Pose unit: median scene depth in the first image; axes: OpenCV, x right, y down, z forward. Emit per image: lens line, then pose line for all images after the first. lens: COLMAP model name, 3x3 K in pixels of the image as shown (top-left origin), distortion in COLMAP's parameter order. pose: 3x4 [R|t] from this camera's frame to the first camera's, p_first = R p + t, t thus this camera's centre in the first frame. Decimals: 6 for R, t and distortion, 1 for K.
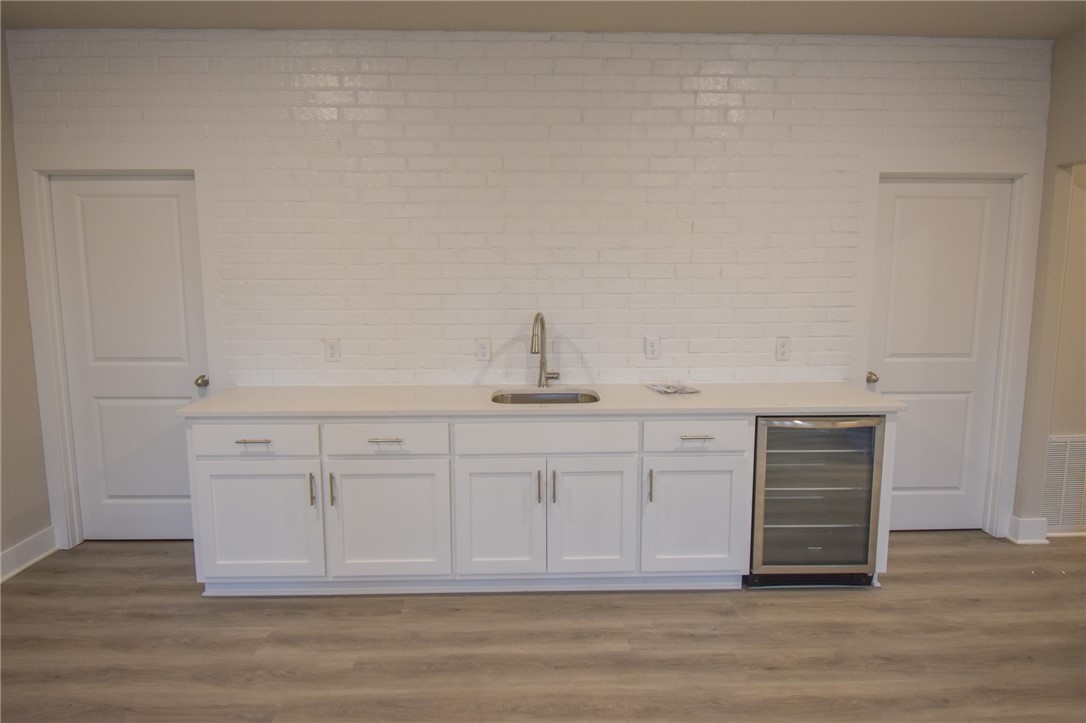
lens RADIAL K [[643.2, 0, 545.2], [0, 643.2, 349.5], [0, 0, 1]] dist [-0.004865, -0.003005]
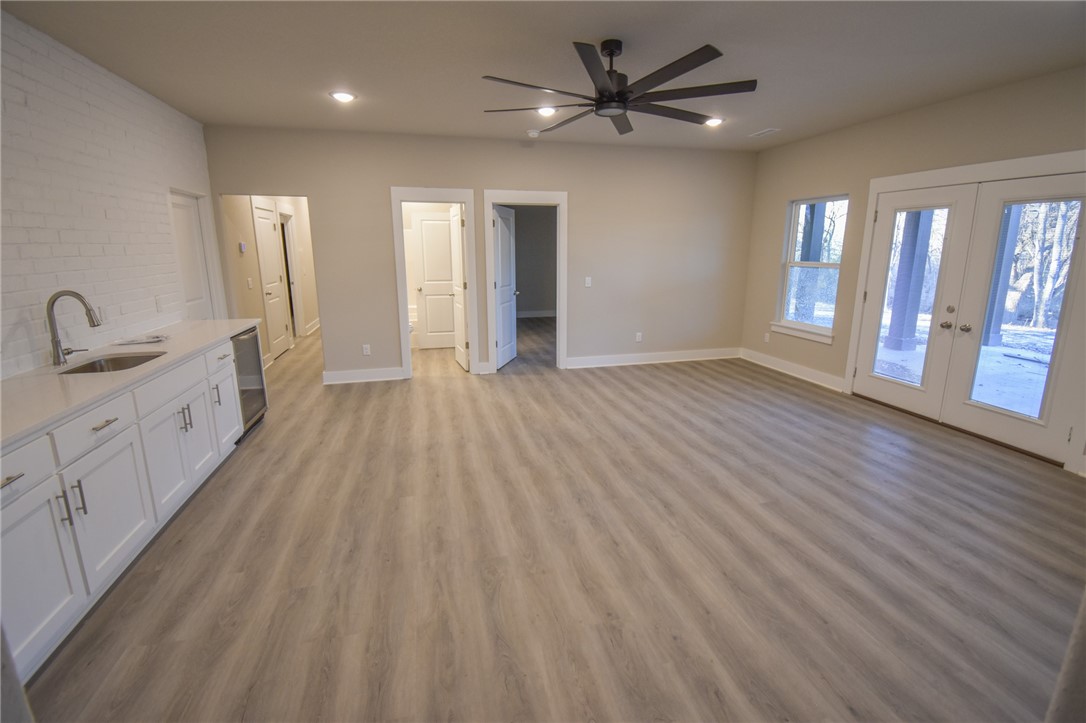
lens RADIAL K [[485.5, 0, 544.2], [0, 485.5, 350.4], [0, 0, 1]] dist [0.020144, -0.025669]
pose [[-0.218350, -0.199754, 0.955208, -1.019841], [0.122986, 0.965389, 0.229996, -0.052510], [-0.968090, 0.167697, -0.186225, 0.444929]]
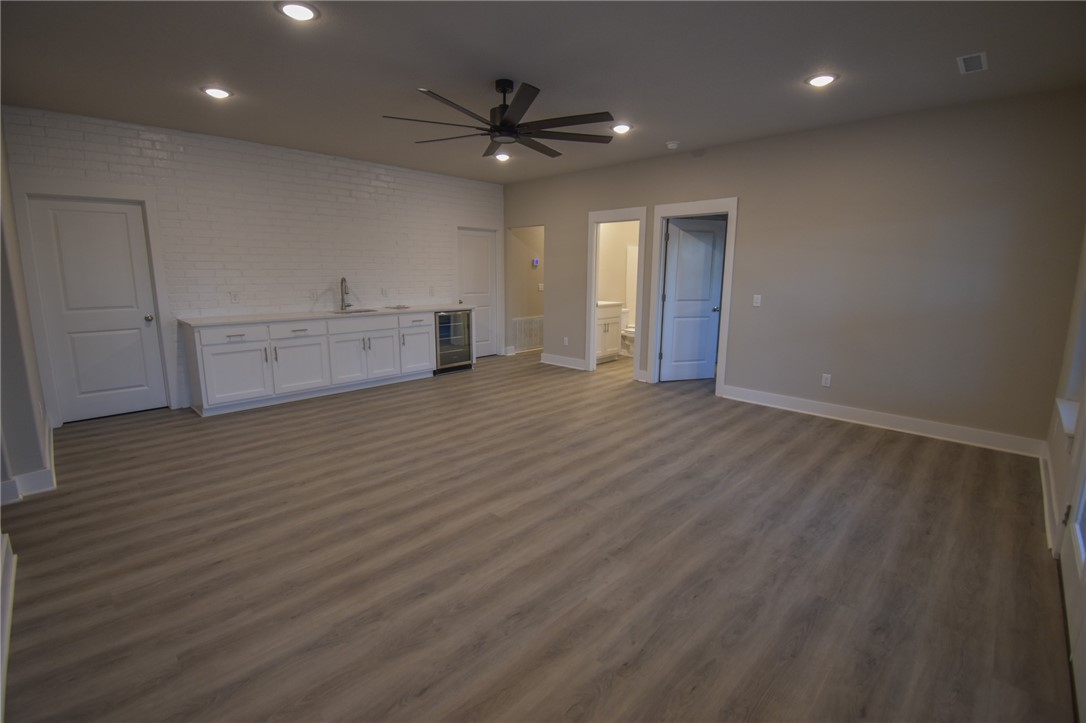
lens RADIAL K [[477.7, 0, 542.5], [0, 477.7, 351.0], [0, 0, 1]] dist [0.021263, -0.025690]
pose [[0.719062, -0.112034, 0.685856, -0.777832], [0.079441, 0.993702, 0.079033, 0.141049], [-0.690391, -0.002344, 0.723433, -0.839678]]
